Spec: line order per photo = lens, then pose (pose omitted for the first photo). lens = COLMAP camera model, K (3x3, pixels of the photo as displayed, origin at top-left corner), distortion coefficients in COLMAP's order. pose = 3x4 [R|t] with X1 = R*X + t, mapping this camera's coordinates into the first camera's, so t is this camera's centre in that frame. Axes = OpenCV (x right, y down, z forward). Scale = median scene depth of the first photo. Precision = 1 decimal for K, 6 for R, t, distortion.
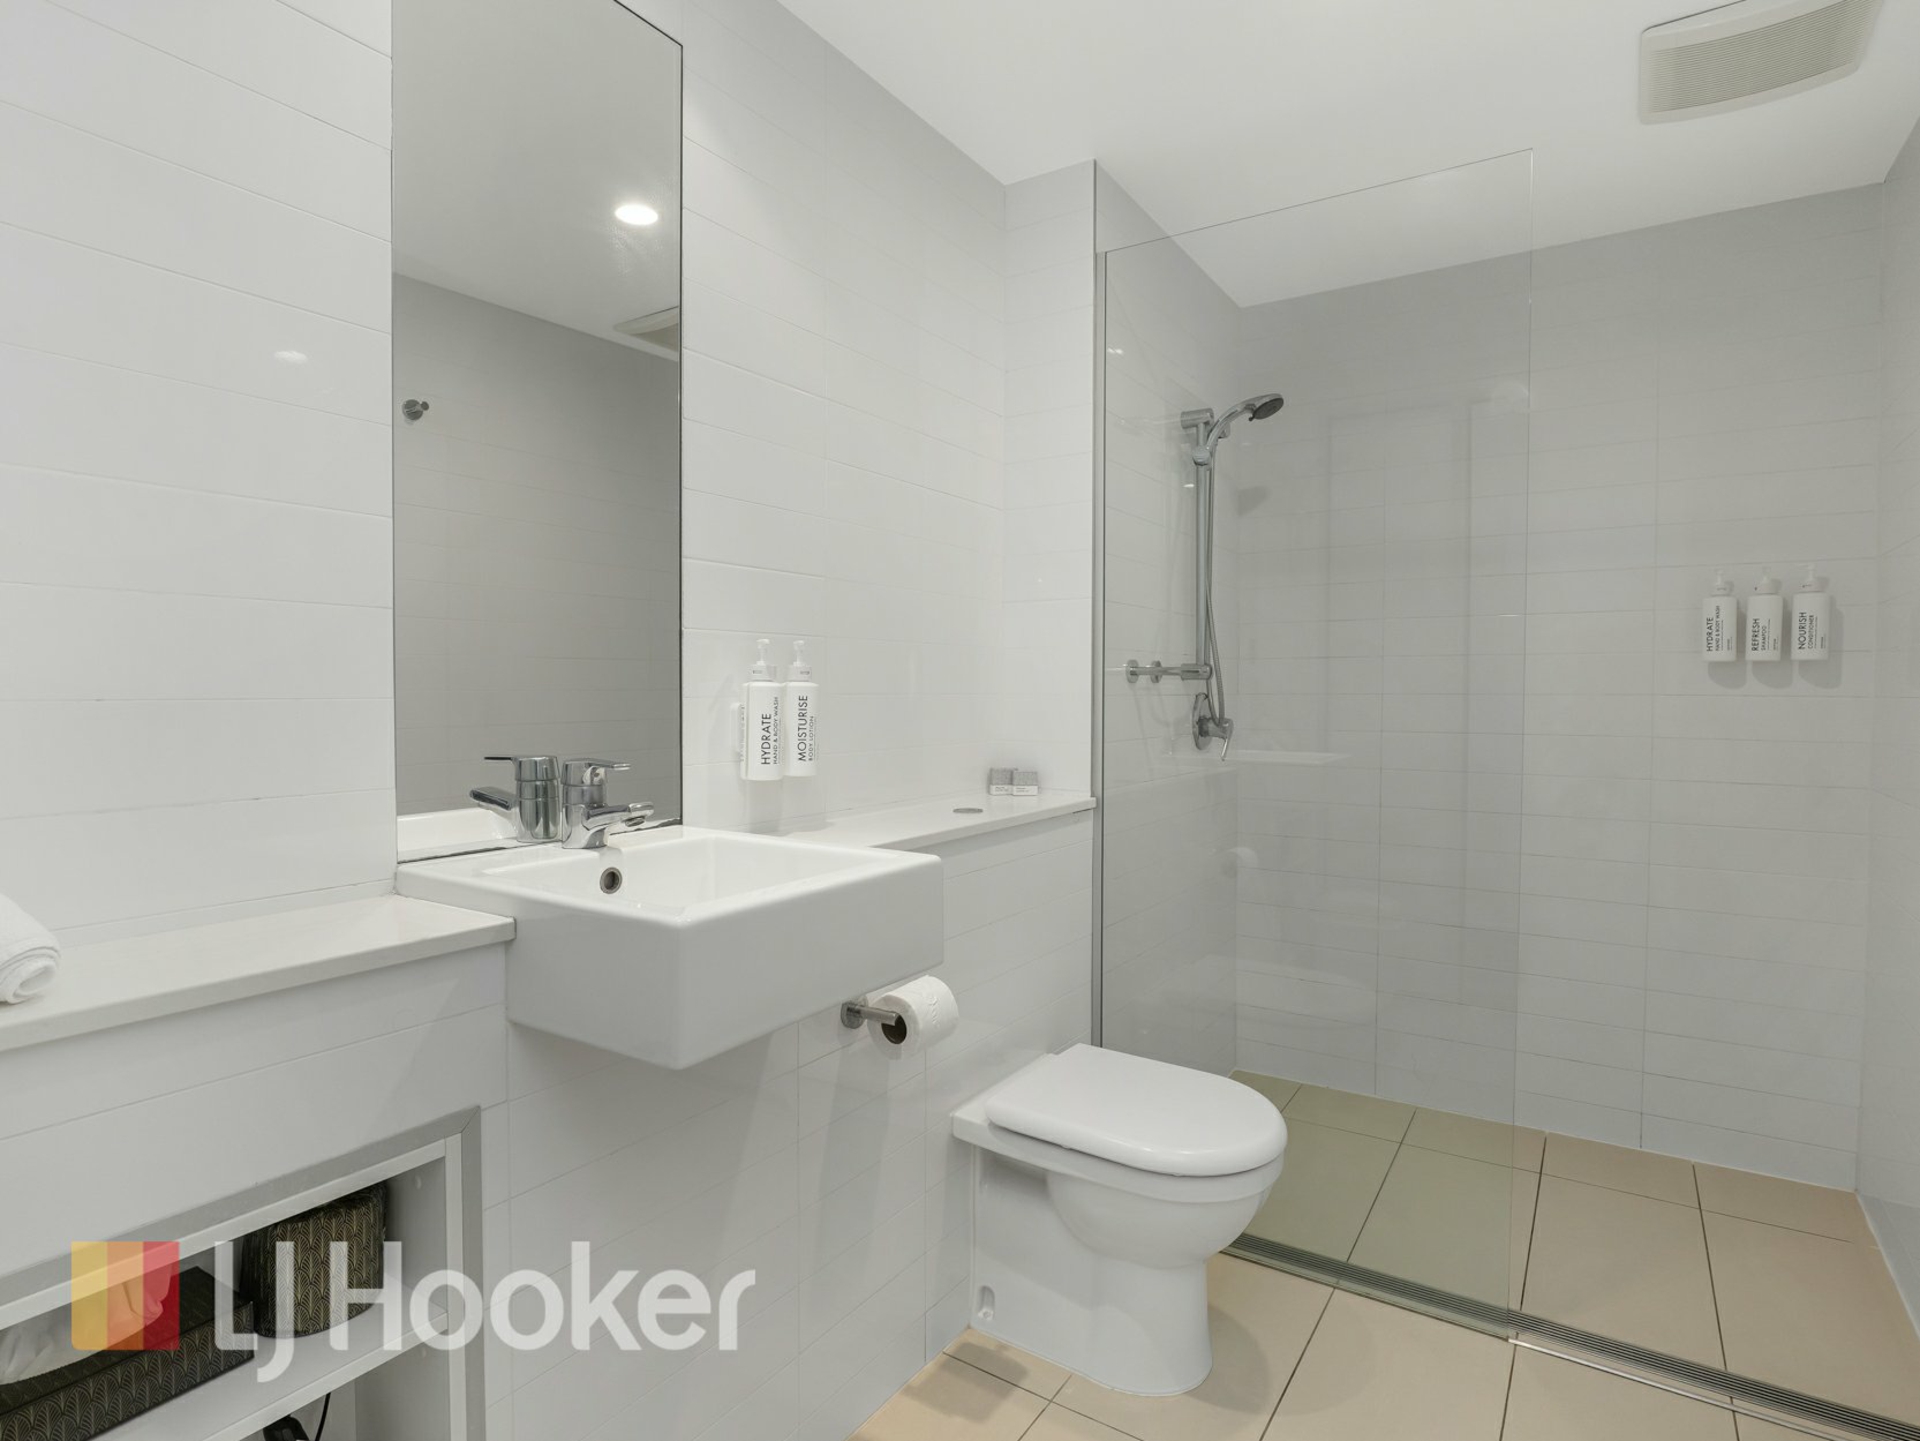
lens RADIAL K [[991.8, 0, 965.6], [0, 991.8, 686.3], [0, 0, 1]] dist [-0.000260, 0.000020]
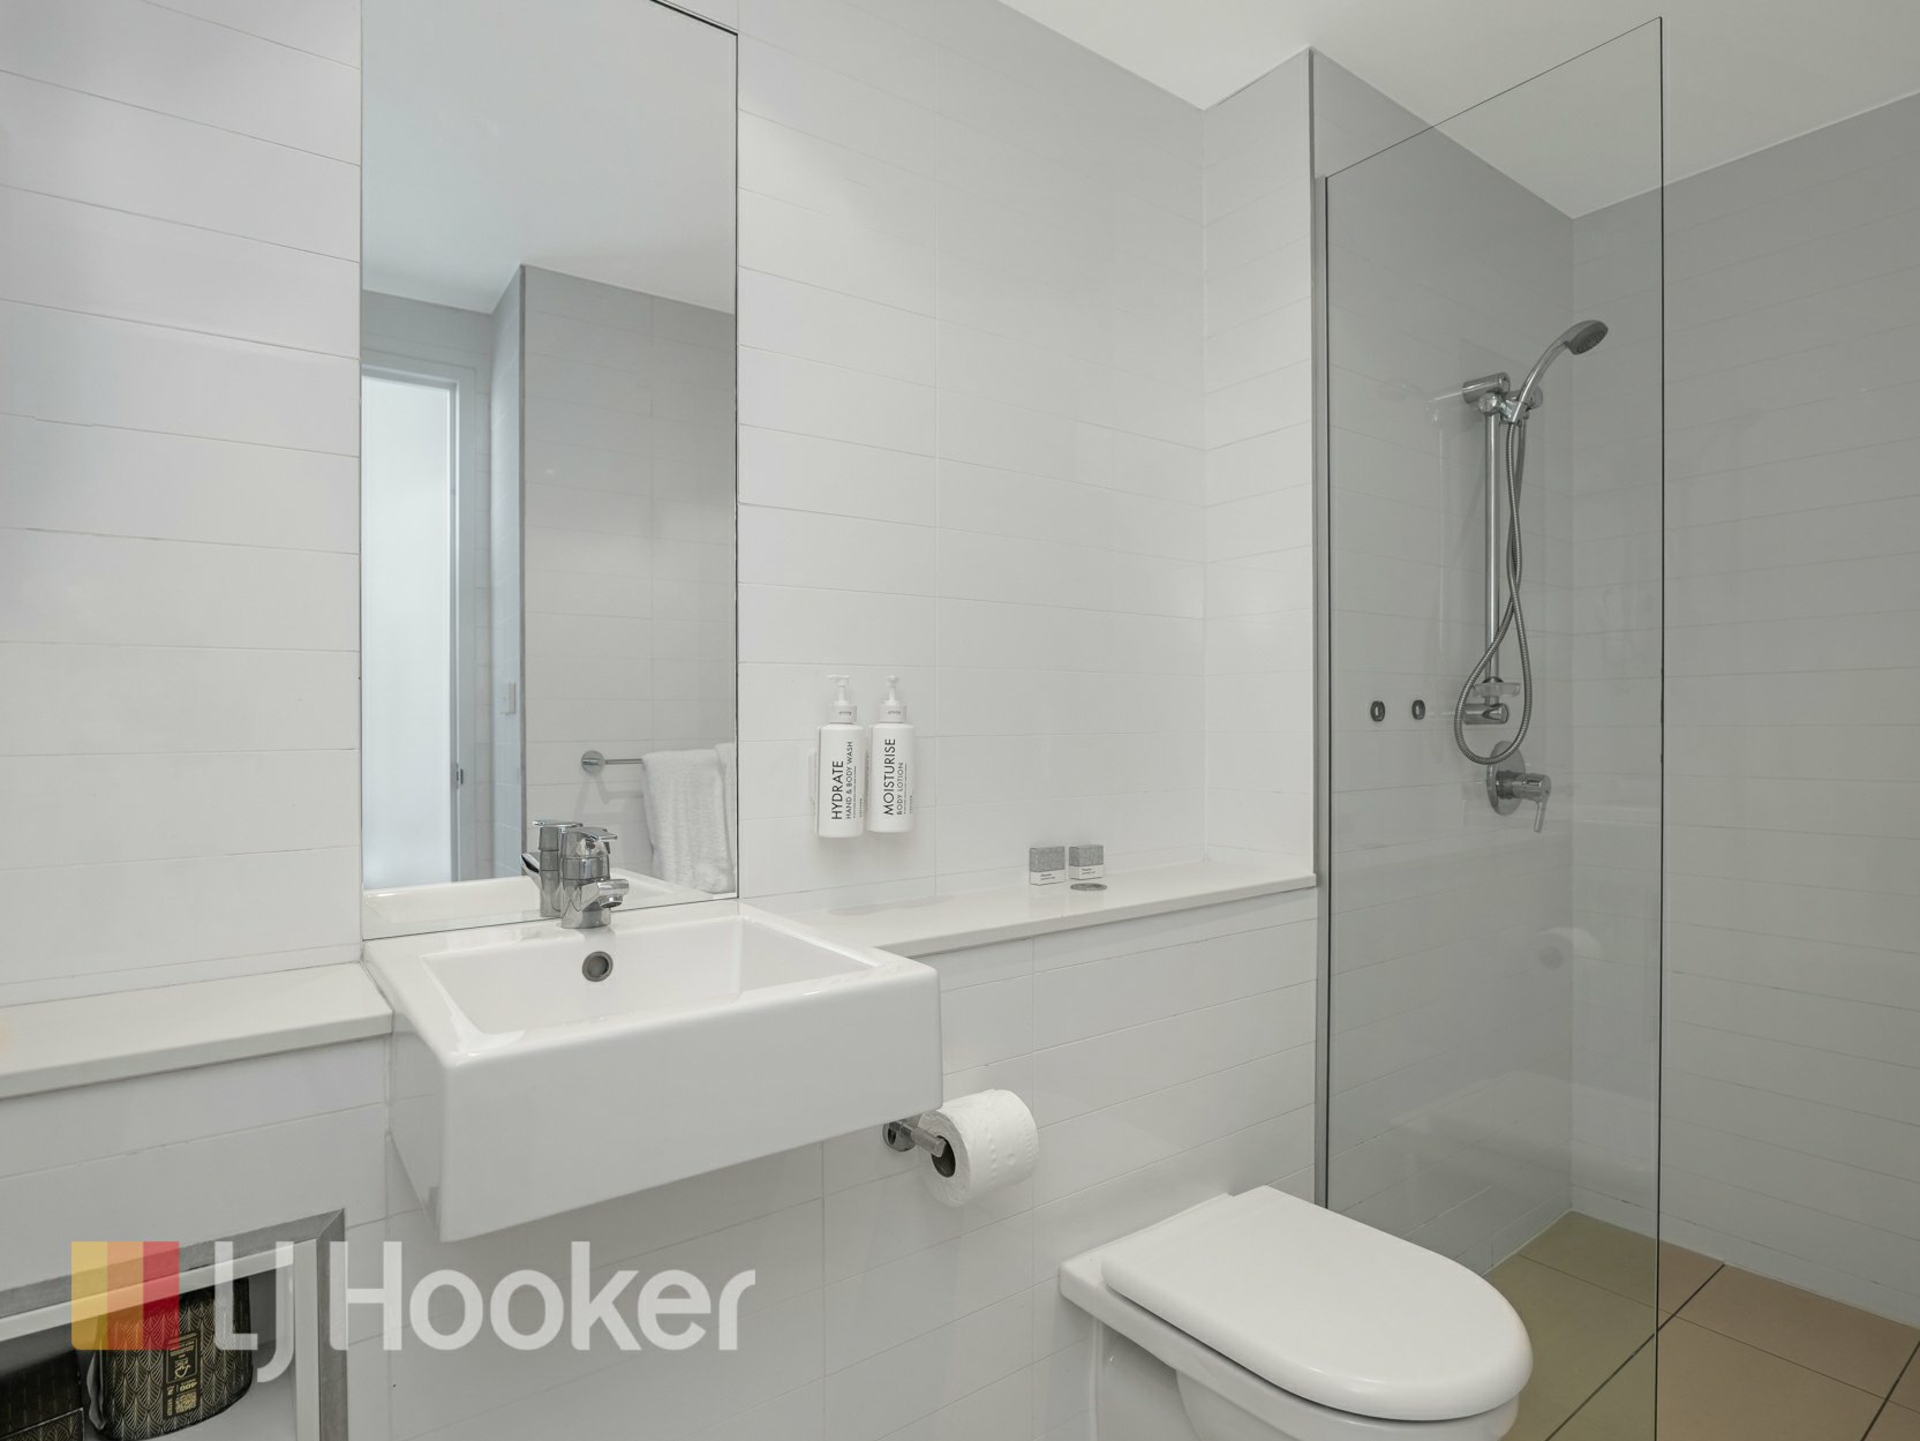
lens RADIAL K [[991.8, 0, 965.6], [0, 991.8, 686.3], [0, 0, 1]] dist [-0.000260, 0.000020]
pose [[0.925617, 0.003421, -0.378446, 0.226313], [-0.008777, 0.999884, -0.012428, -0.026945], [0.378359, 0.014825, 0.925540, 0.239174]]
